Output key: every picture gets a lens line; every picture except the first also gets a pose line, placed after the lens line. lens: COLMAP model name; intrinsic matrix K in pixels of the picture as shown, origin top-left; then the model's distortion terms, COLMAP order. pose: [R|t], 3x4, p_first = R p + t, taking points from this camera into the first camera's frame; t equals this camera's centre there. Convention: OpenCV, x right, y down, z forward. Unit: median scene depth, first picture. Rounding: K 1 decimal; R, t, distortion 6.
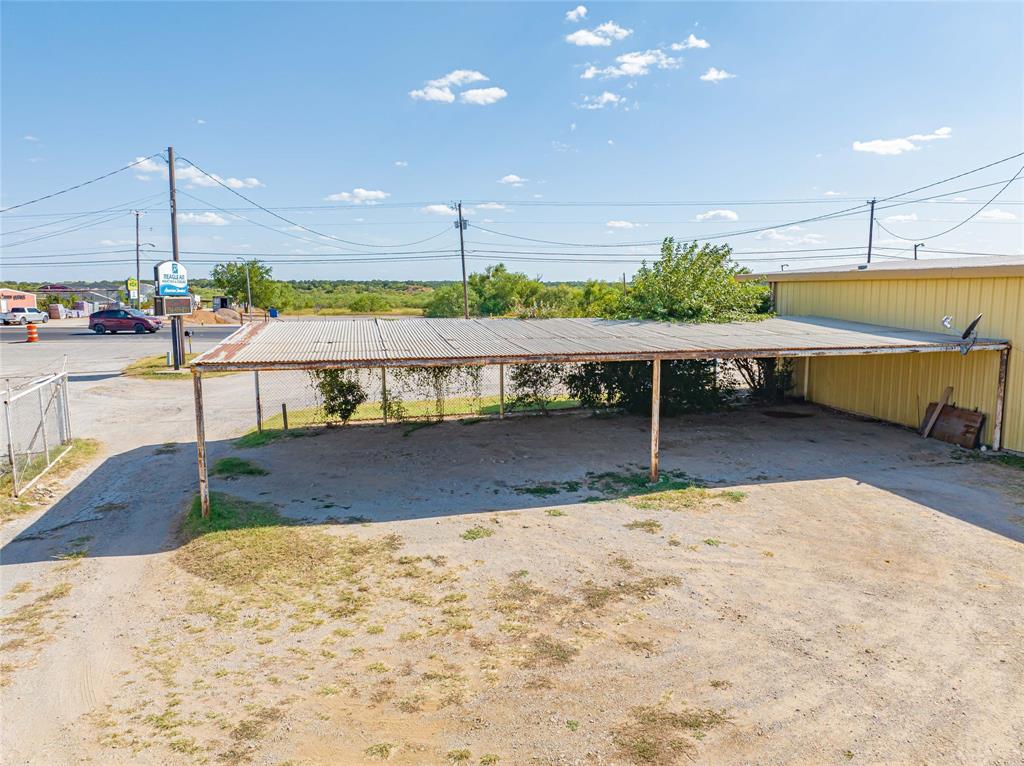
lens RADIAL K [[725.2, 0, 517.9], [0, 725.2, 378.8], [0, 0, 1]] dist [-0.052359, 0.023736]
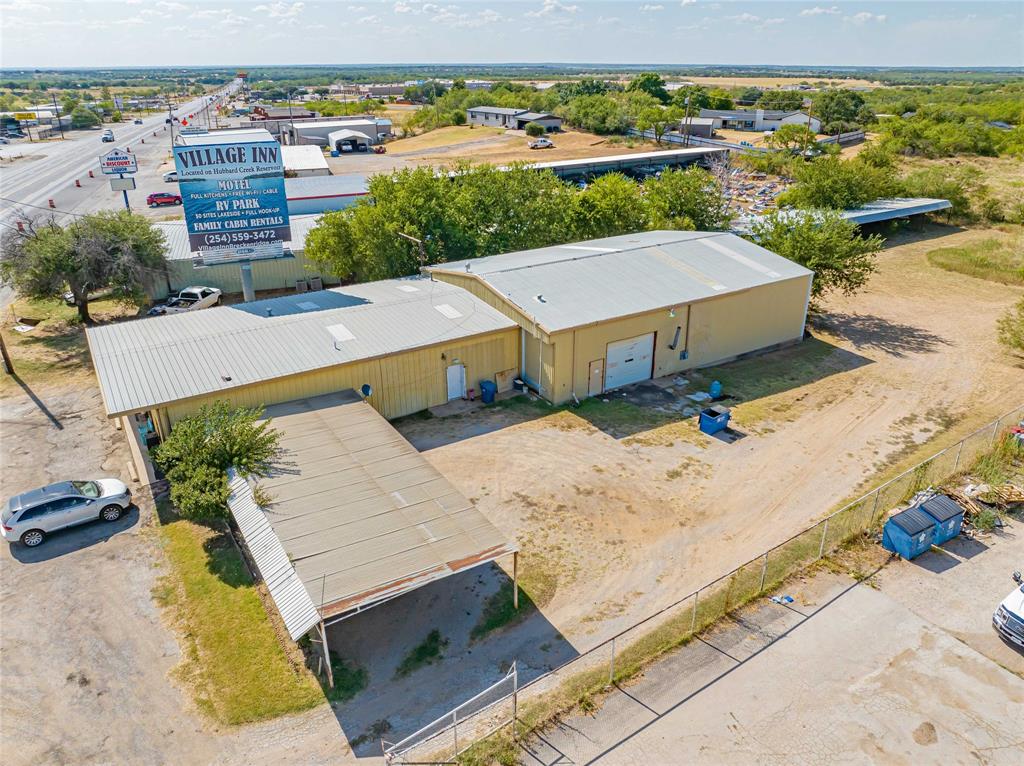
lens RADIAL K [[722.3, 0, 511.0], [0, 722.3, 392.5], [0, 0, 1]] dist [-0.042548, 0.020328]
pose [[-0.335513, -0.387371, 0.858705, -2.200804], [0.130762, 0.883567, 0.449678, -1.467994], [-0.932916, 0.263159, -0.245795, 1.476904]]
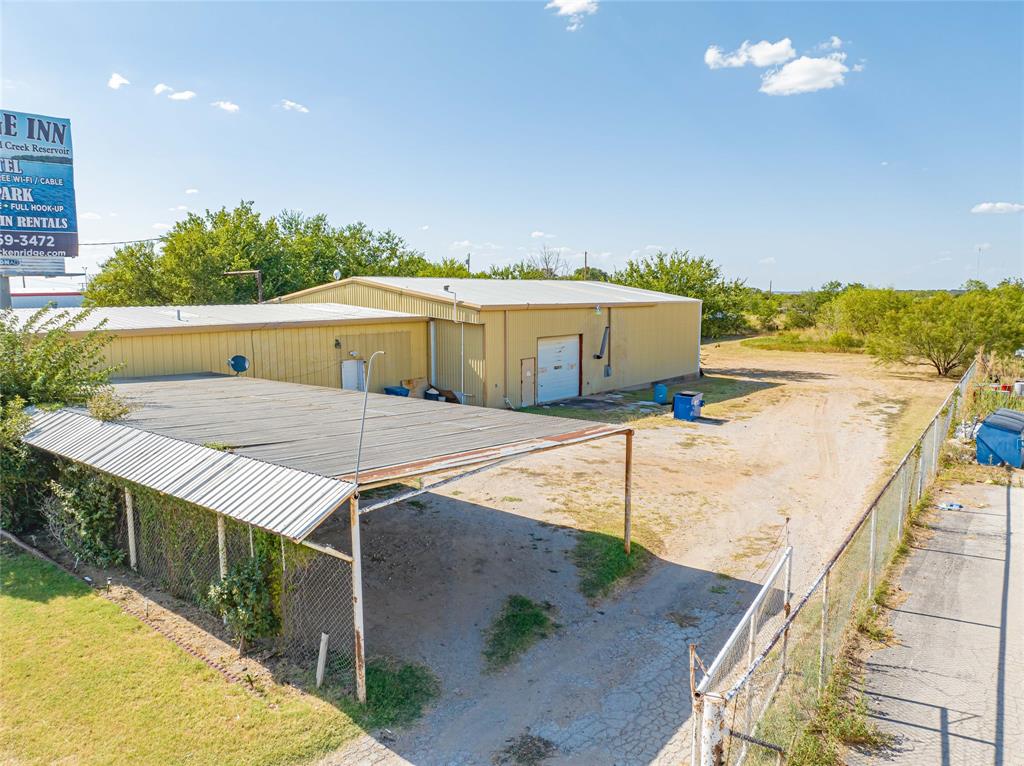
lens RADIAL K [[722.3, 0, 511.0], [0, 722.3, 392.5], [0, 0, 1]] dist [-0.042548, 0.020328]
pose [[-0.631531, -0.100076, 0.768865, -1.312243], [0.107807, 0.970669, 0.214894, -0.382313], [-0.767819, 0.218602, -0.602219, 1.959877]]
